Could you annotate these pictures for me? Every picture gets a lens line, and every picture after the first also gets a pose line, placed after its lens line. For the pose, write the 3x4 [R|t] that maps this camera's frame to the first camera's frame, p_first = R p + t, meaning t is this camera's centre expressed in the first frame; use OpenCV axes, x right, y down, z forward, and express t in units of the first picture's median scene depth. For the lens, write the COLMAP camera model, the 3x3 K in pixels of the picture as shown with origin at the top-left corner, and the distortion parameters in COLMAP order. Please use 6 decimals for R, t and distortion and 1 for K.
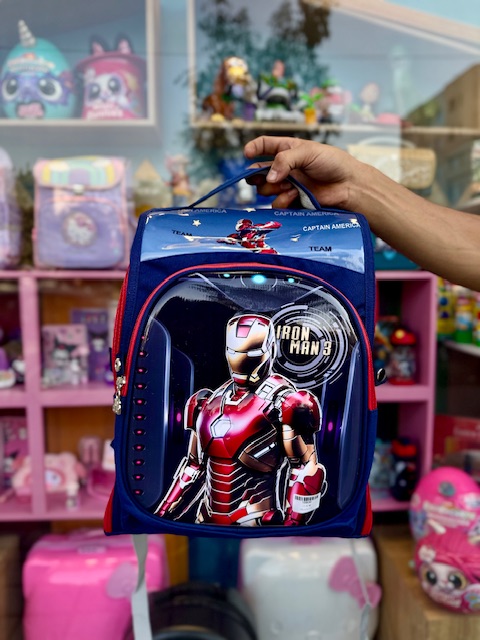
lens RADIAL K [[456.3, 0, 241.2], [0, 456.3, 319.6], [0, 0, 1]] dist [-0.012523, -0.005487]
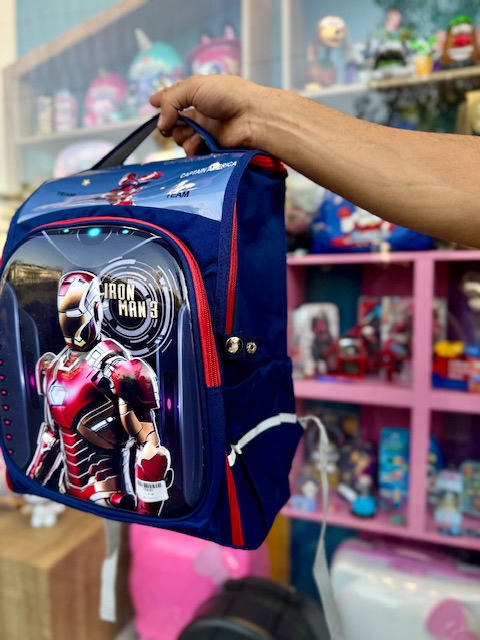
lens RADIAL K [[459.2, 0, 242.0], [0, 459.2, 321.1], [0, 0, 1]] dist [-0.016107, -0.001383]
pose [[0.907108, 0.034210, -0.419506, 0.678592], [-0.030658, 0.999414, 0.015208, 0.063861], [0.419781, -0.000935, 0.907625, 0.304218]]
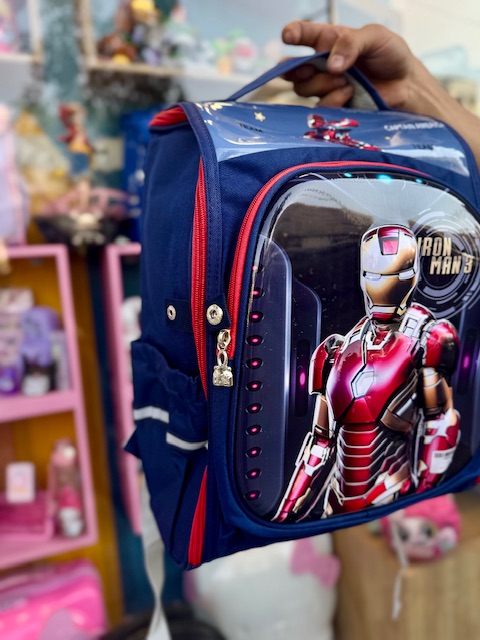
lens RADIAL K [[464.4, 0, 254.8], [0, 464.4, 322.7], [0, 0, 1]] dist [-0.000501, -0.000099]
pose [[0.942416, -0.098262, 0.319683, -0.430257], [0.091707, 0.995152, 0.035535, 0.099395], [-0.321625, -0.004172, 0.946858, 0.346141]]
